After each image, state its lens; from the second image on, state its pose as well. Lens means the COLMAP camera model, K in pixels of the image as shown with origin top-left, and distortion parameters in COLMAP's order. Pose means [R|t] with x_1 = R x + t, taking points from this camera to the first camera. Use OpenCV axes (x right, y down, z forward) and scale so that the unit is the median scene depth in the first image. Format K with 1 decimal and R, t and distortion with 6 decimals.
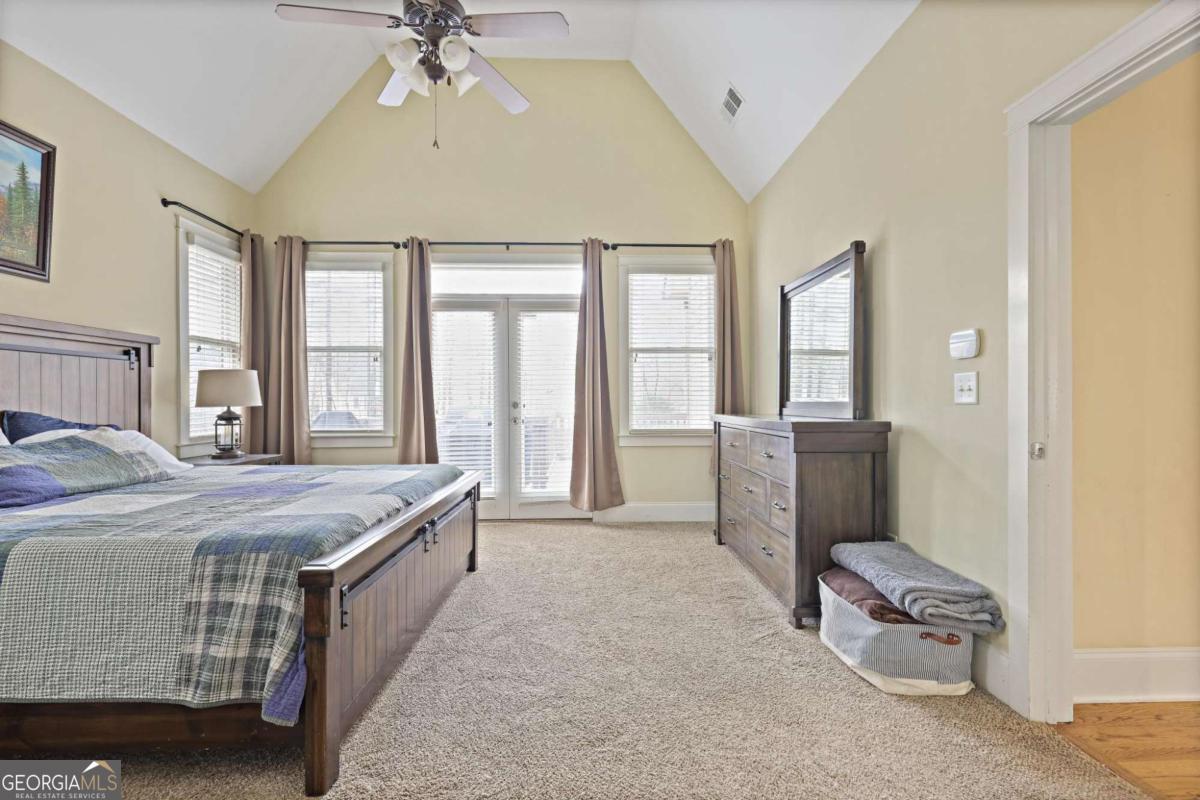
lens RADIAL K [[544.5, 0, 593.7], [0, 544.5, 395.5], [0, 0, 1]] dist [-0.003426, 0.000538]
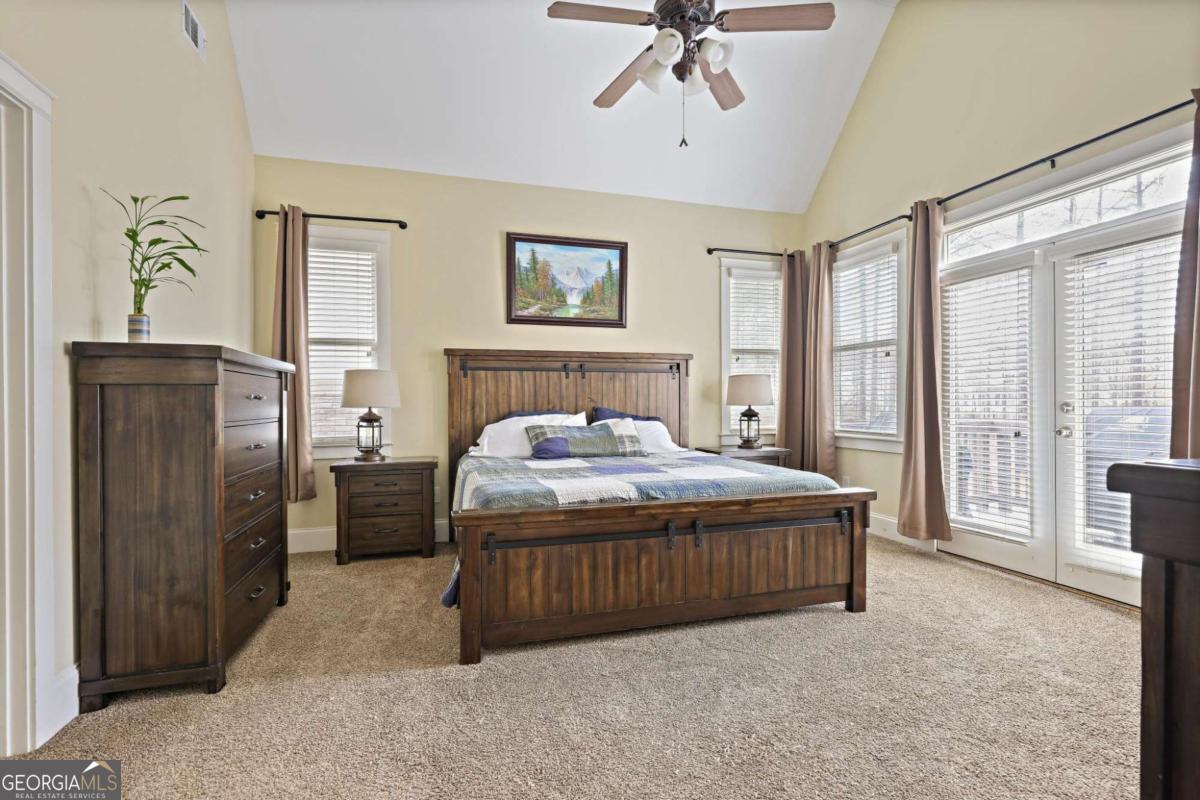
lens RADIAL K [[544.5, 0, 608.1], [0, 544.5, 408.1], [0, 0, 1]] dist [-0.003426, 0.000538]
pose [[0.251511, 0.015696, -0.967727, 0.416562], [0.011204, 0.999754, 0.019127, -0.000404], [0.967790, -0.015654, 0.251274, 0.398321]]
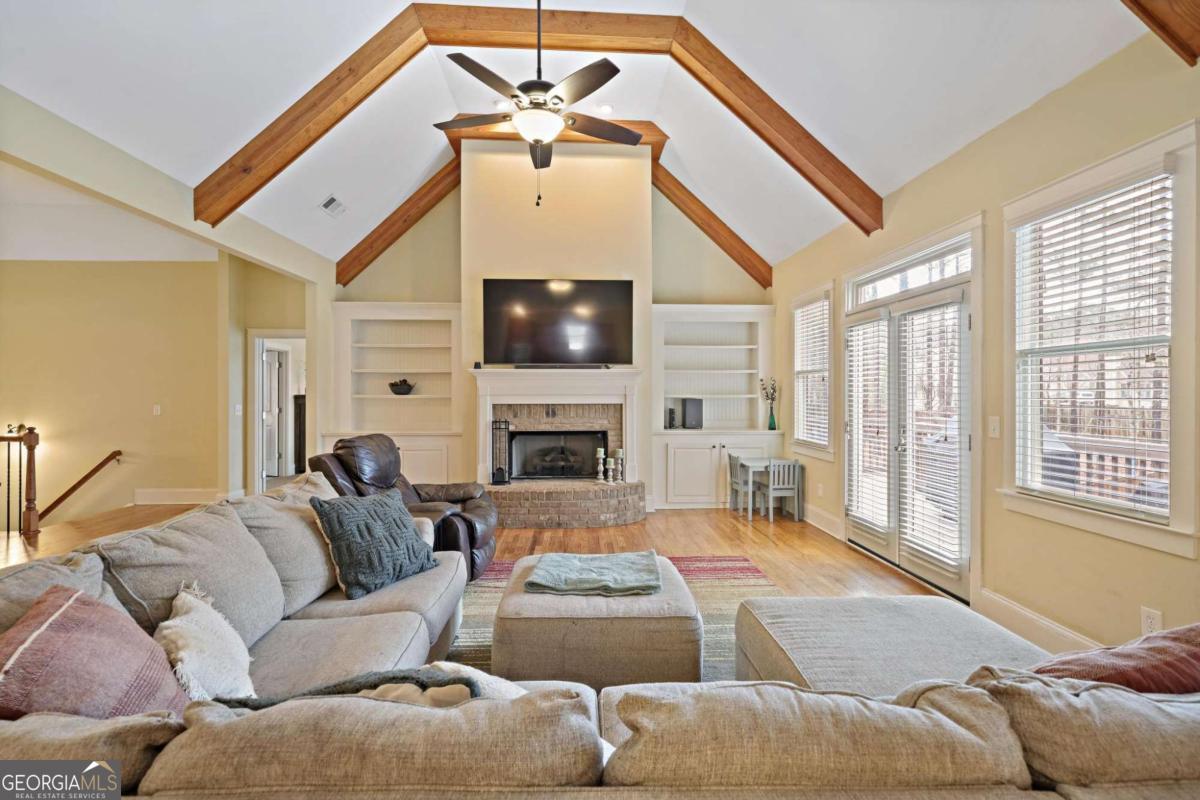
lens RADIAL K [[544.5, 0, 606.6], [0, 544.5, 384.8], [0, 0, 1]] dist [-0.003426, 0.000538]
pose [[0.006303, -0.004450, -0.999970, 1.301413], [0.015322, 0.999873, -0.004353, -0.035977], [0.999863, -0.015294, 0.006370, 0.895112]]
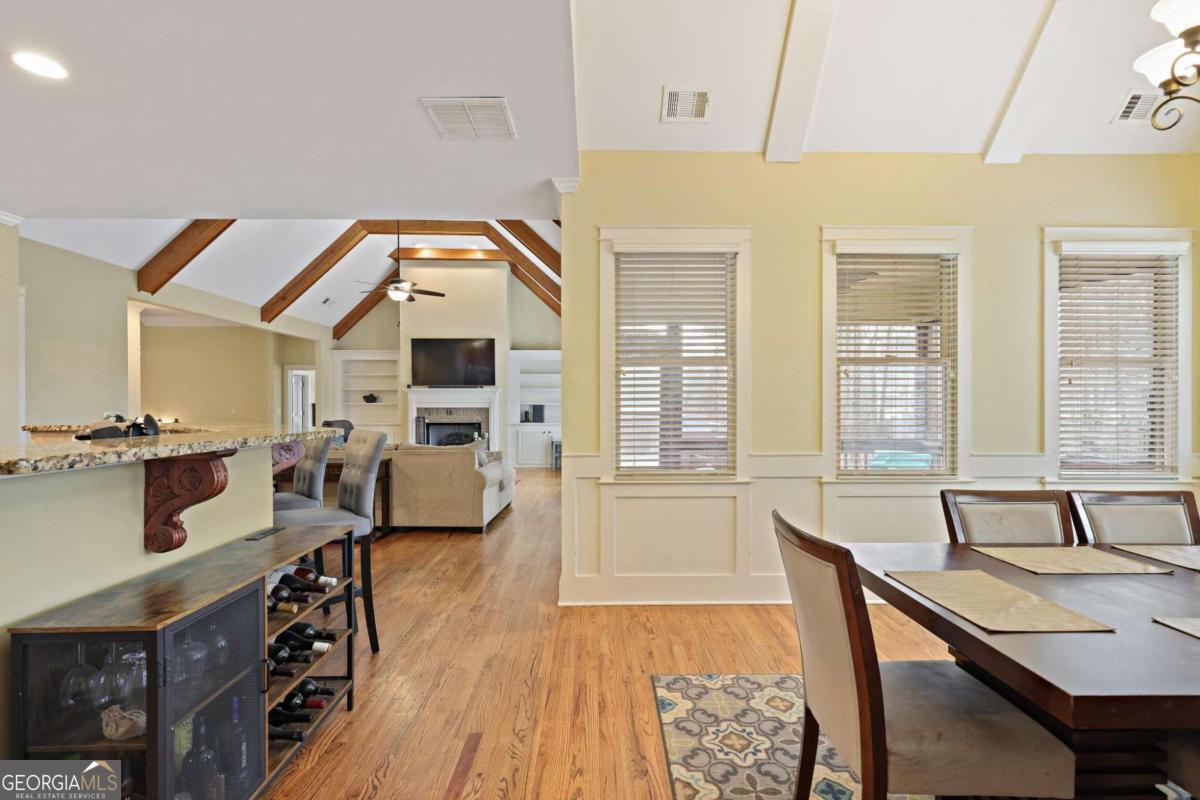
lens RADIAL K [[544.5, 0, 608.4], [0, 544.5, 403.1], [0, 0, 1]] dist [-0.003426, 0.000538]
pose [[-0.031122, 0.008722, -0.999478, 1.915173], [0.015610, 0.999844, 0.008239, -0.030149], [0.999394, -0.015345, -0.031253, 1.277655]]
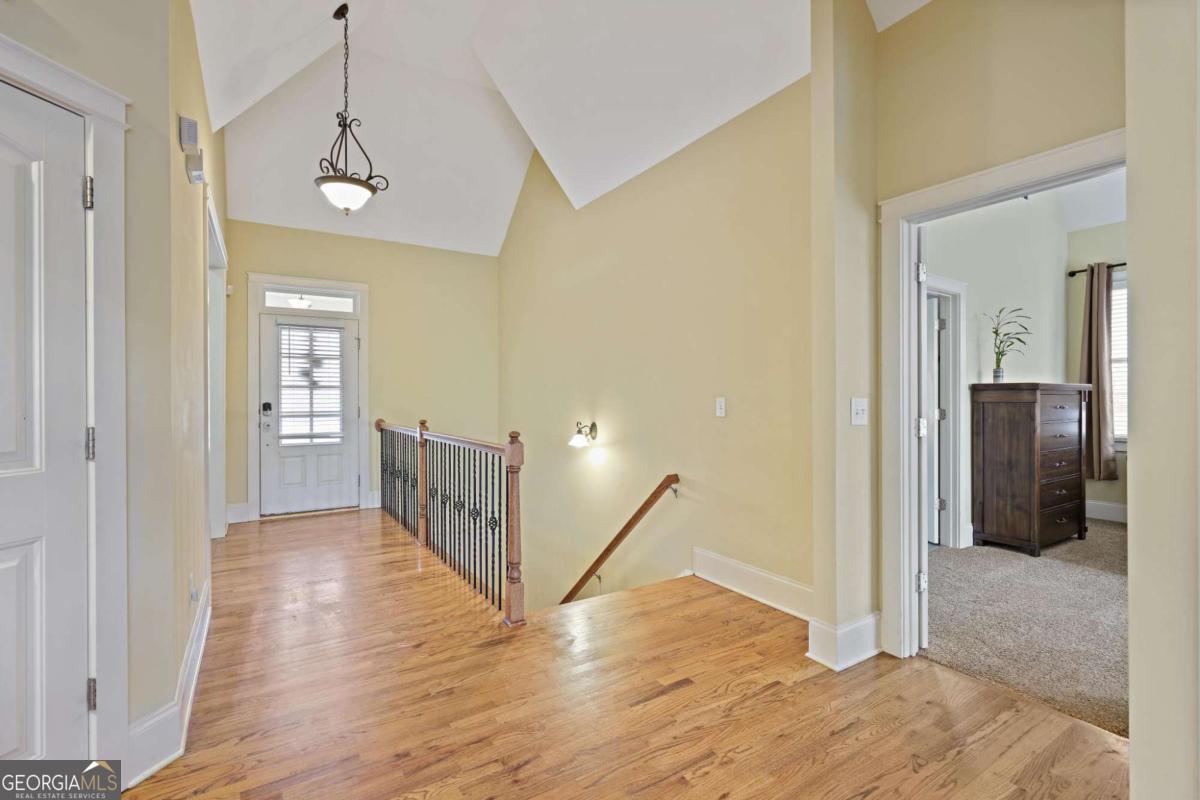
lens RADIAL K [[544.5, 0, 594.0], [0, 544.5, 397.2], [0, 0, 1]] dist [-0.003426, 0.000538]
pose [[-0.873519, 0.011161, -0.486662, 0.748283], [0.015288, 0.999873, -0.004509, -0.018662], [0.486550, -0.011379, -0.873579, 0.534144]]
